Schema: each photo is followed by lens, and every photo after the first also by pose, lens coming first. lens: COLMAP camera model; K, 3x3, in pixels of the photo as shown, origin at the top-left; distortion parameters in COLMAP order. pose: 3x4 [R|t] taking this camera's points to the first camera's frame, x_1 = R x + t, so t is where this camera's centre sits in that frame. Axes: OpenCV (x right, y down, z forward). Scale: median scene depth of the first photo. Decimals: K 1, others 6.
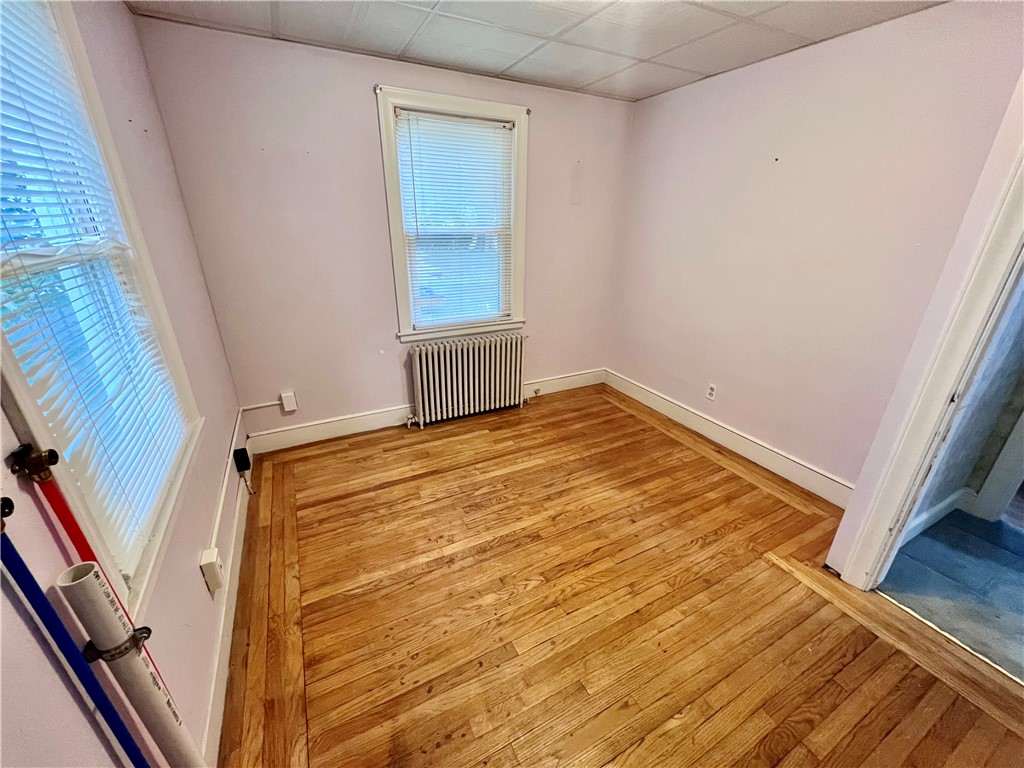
lens RADIAL K [[410.8, 0, 513.6], [0, 410.8, 388.6], [0, 0, 1]] dist [-0.000816, -0.000068]
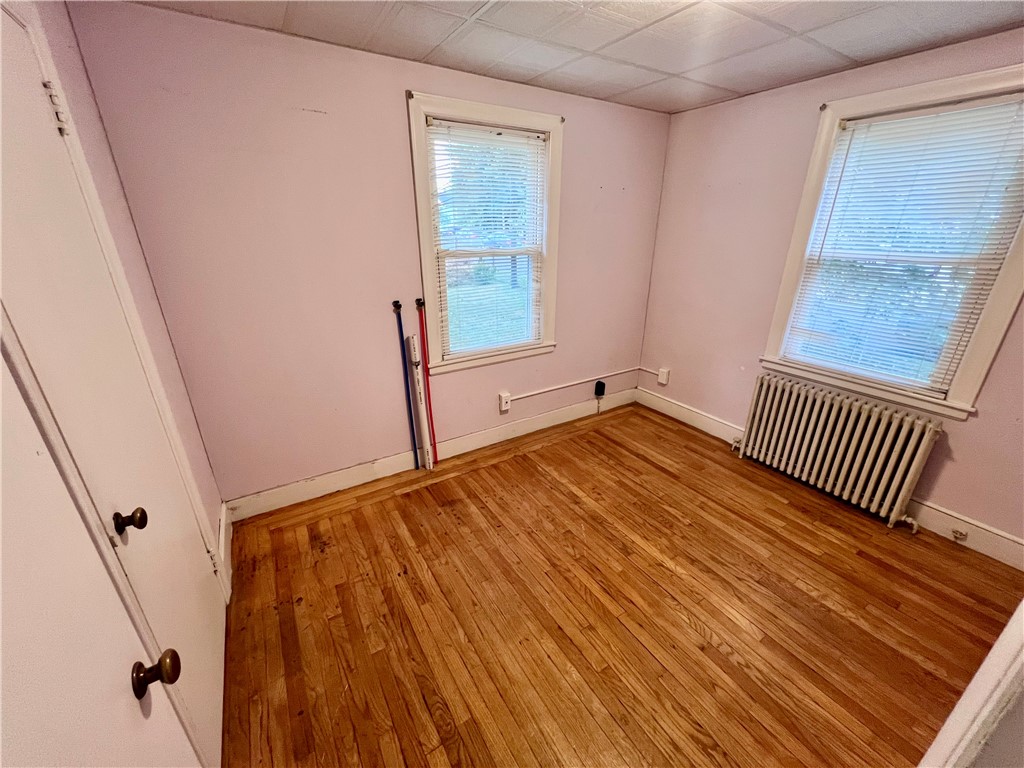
lens RADIAL K [[410.8, 0, 513.6], [0, 410.8, 388.6], [0, 0, 1]] dist [-0.000816, -0.000068]
pose [[0.075211, 0.358480, -0.930503, 0.655021], [-0.382053, 0.872298, 0.305176, -0.152277], [0.921075, 0.332549, 0.202565, 0.315194]]
